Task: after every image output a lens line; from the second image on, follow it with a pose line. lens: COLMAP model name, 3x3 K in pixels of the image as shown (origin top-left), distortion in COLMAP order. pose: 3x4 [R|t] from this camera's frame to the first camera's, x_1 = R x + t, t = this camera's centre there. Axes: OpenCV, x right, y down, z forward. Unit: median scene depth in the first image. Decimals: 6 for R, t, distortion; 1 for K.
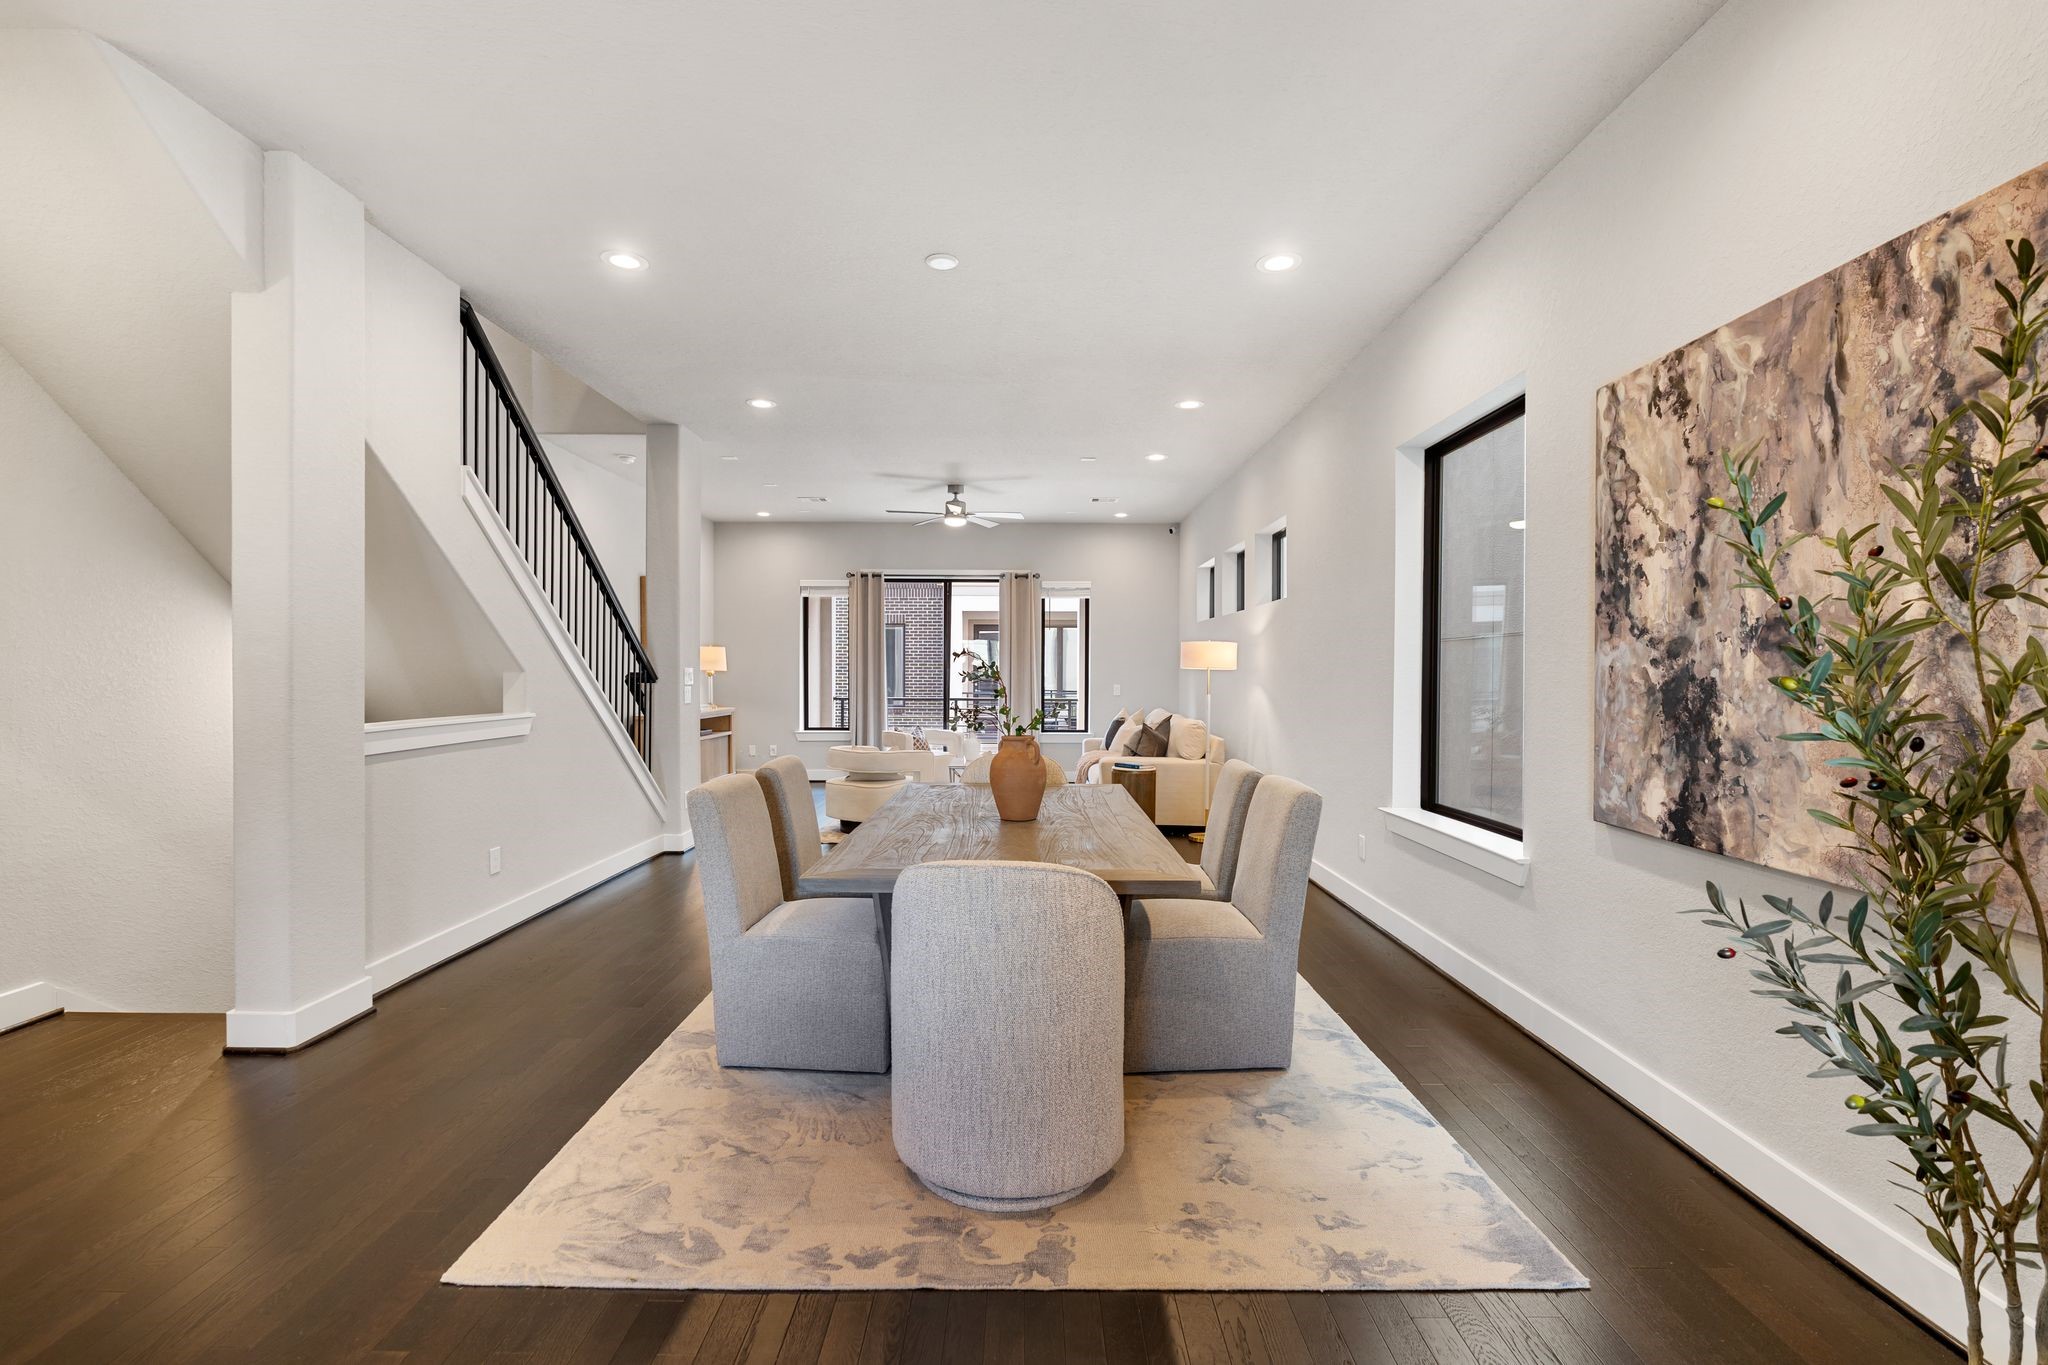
lens RADIAL K [[923.5, 0, 1017.6], [0, 923.5, 681.1], [0, 0, 1]] dist [-0.004525, 0.000234]
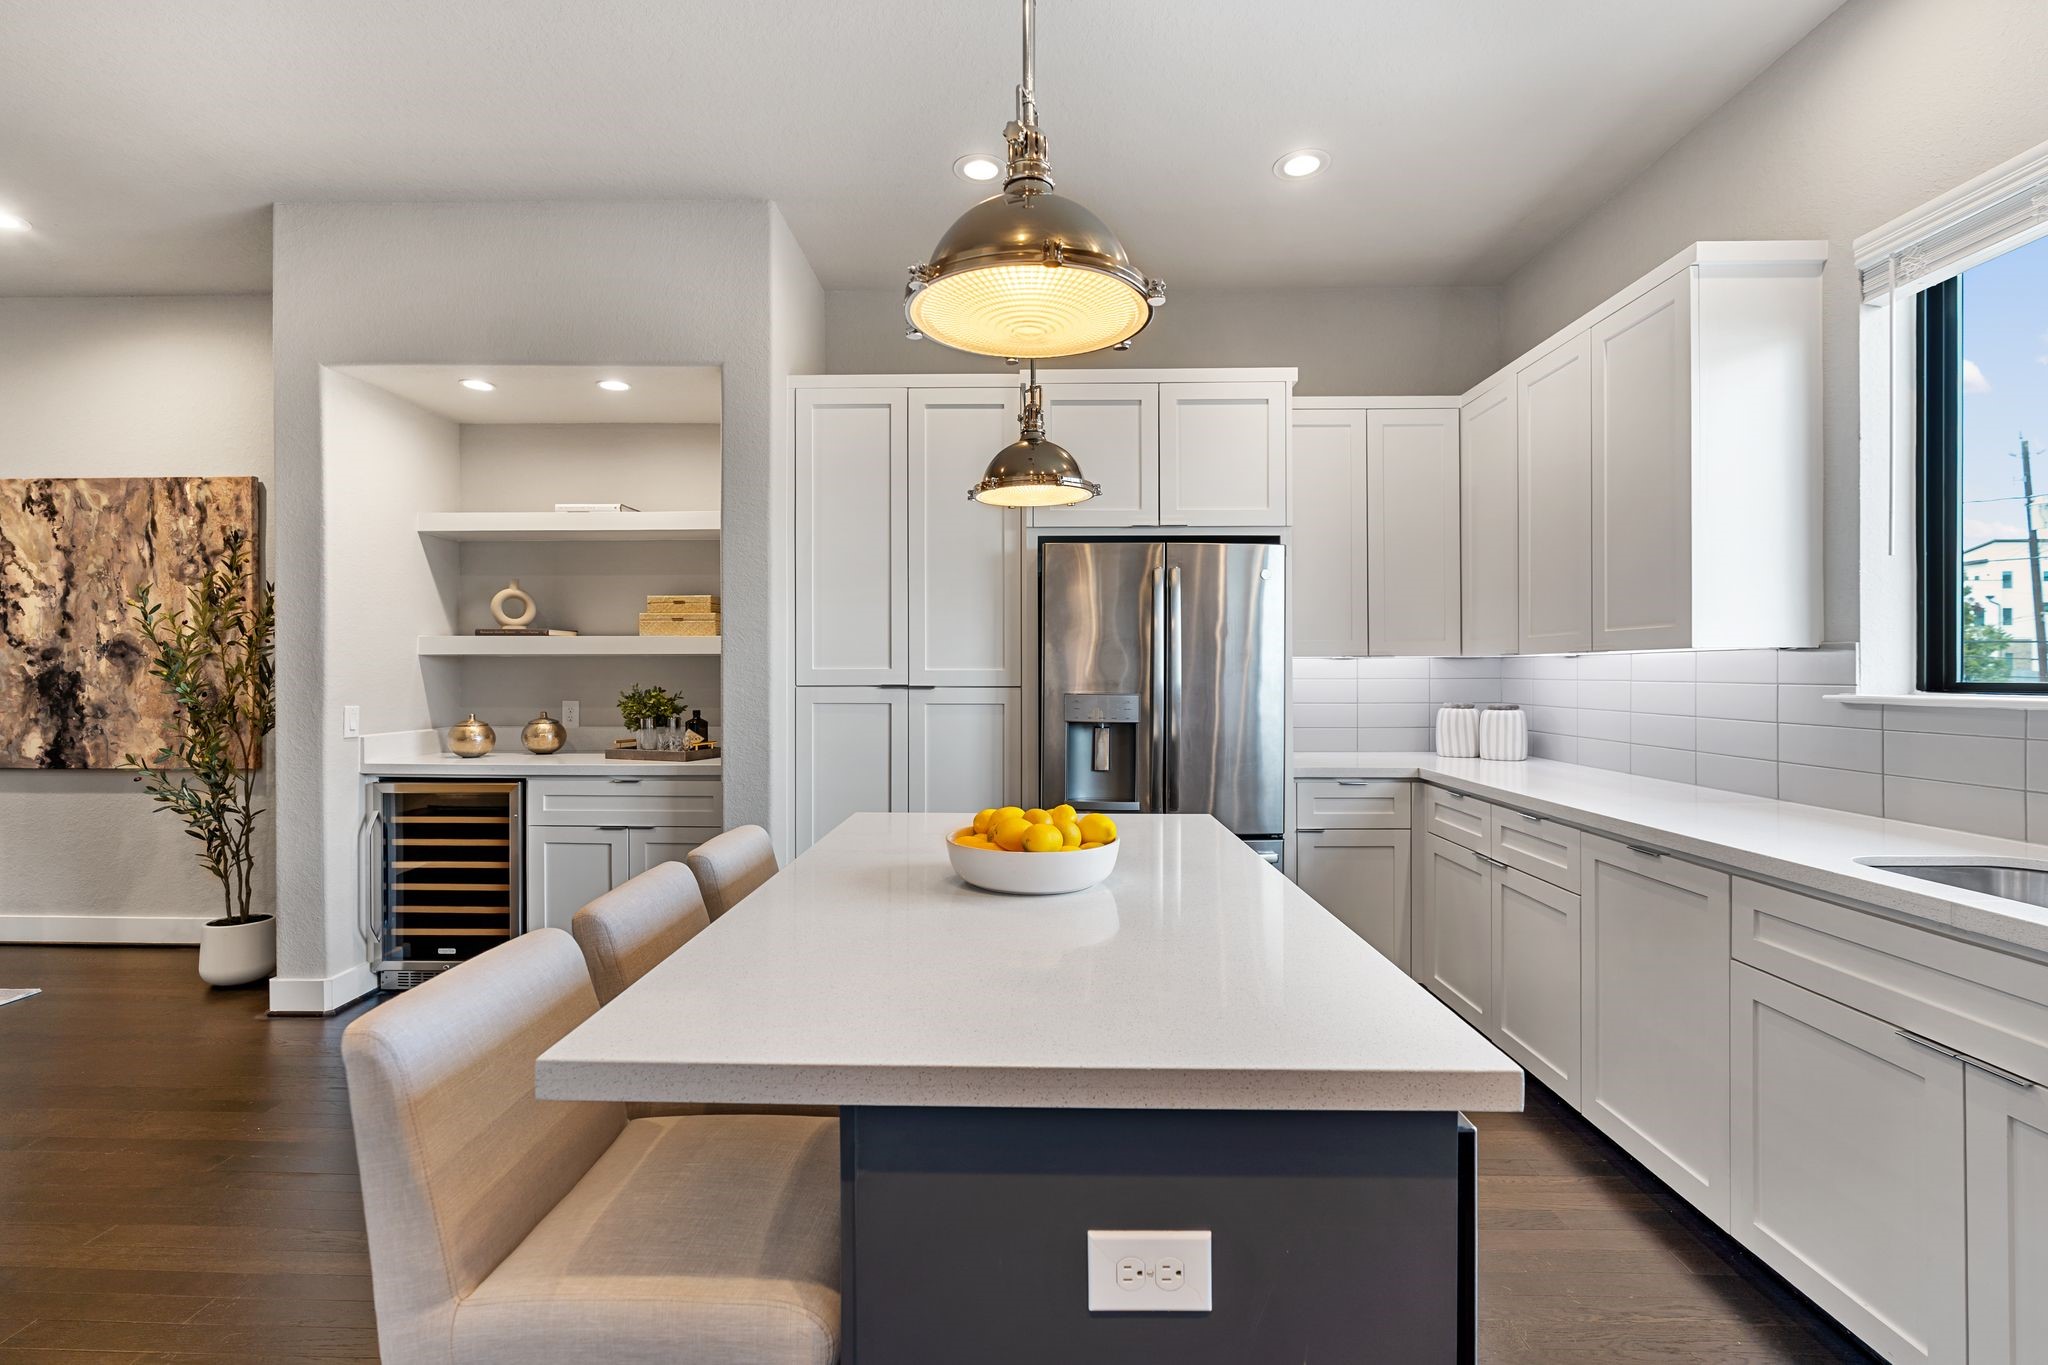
lens RADIAL K [[923.5, 0, 1017.6], [0, 923.5, 681.1], [0, 0, 1]] dist [-0.004525, 0.000234]
pose [[0.015719, -0.014603, 0.999770, -1.019108], [0.009106, 0.999854, 0.014461, 0.005486], [-0.999835, 0.008877, 0.015850, -0.869434]]
